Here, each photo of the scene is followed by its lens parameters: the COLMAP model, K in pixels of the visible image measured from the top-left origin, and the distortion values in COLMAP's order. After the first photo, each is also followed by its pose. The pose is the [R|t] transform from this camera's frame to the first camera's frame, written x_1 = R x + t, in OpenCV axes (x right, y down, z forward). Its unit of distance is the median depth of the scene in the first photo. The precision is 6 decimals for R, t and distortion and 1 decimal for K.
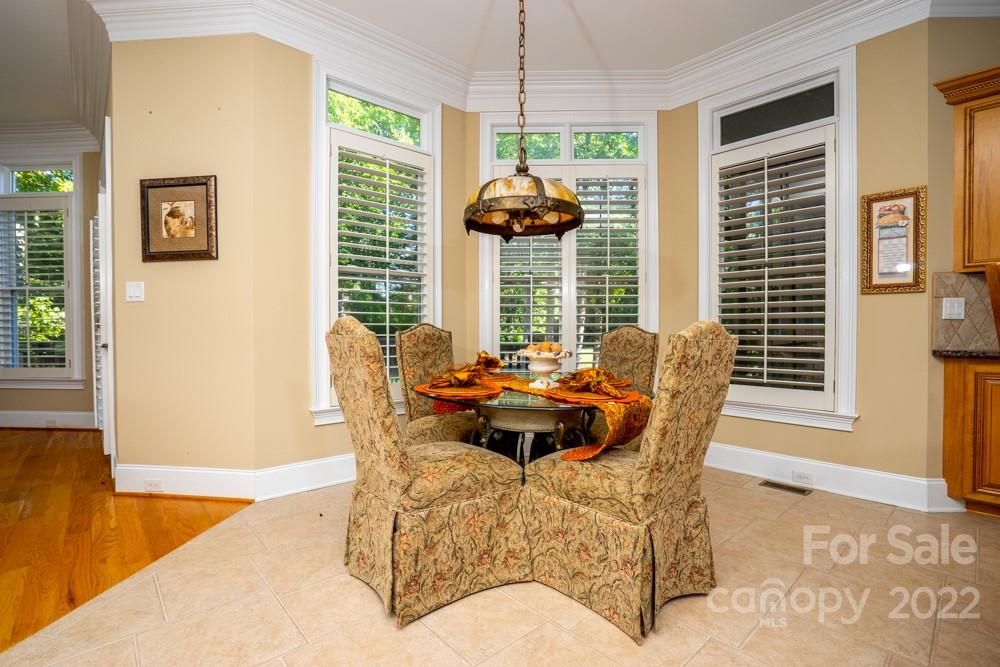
lens RADIAL K [[465.4, 0, 499.6], [0, 465.4, 320.8], [0, 0, 1]] dist [-0.005458, -0.000001]
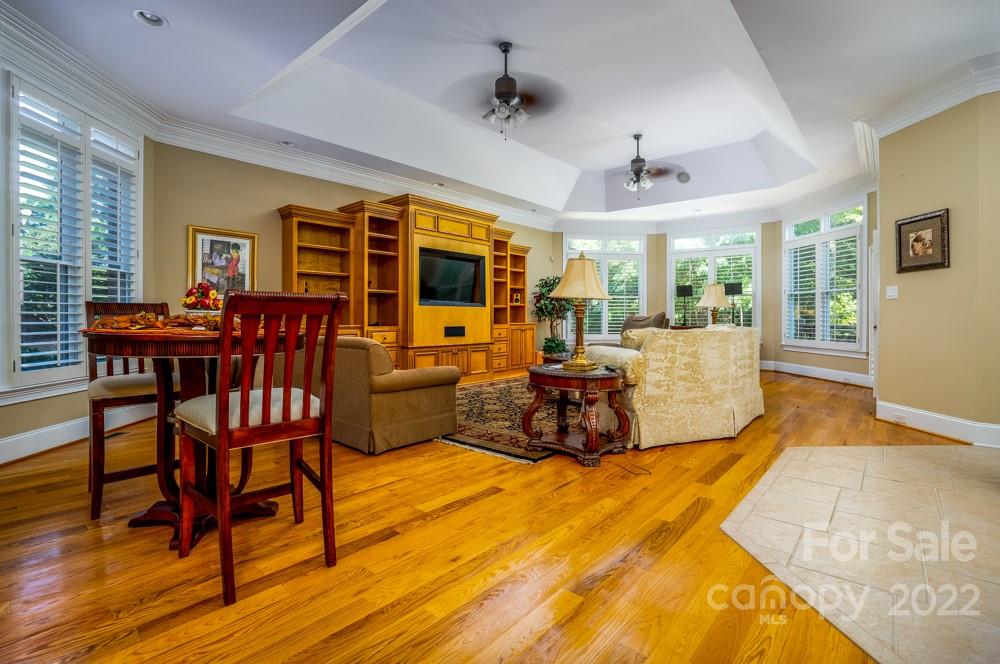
lens RADIAL K [[465.4, 0, 499.6], [0, 465.4, 319.3], [0, 0, 1]] dist [-0.005458, -0.000001]
pose [[0.143057, 0.027851, -0.989323, 0.584039], [-0.008462, 0.999602, 0.026917, -0.002671], [0.989678, 0.004521, 0.143235, -0.541513]]
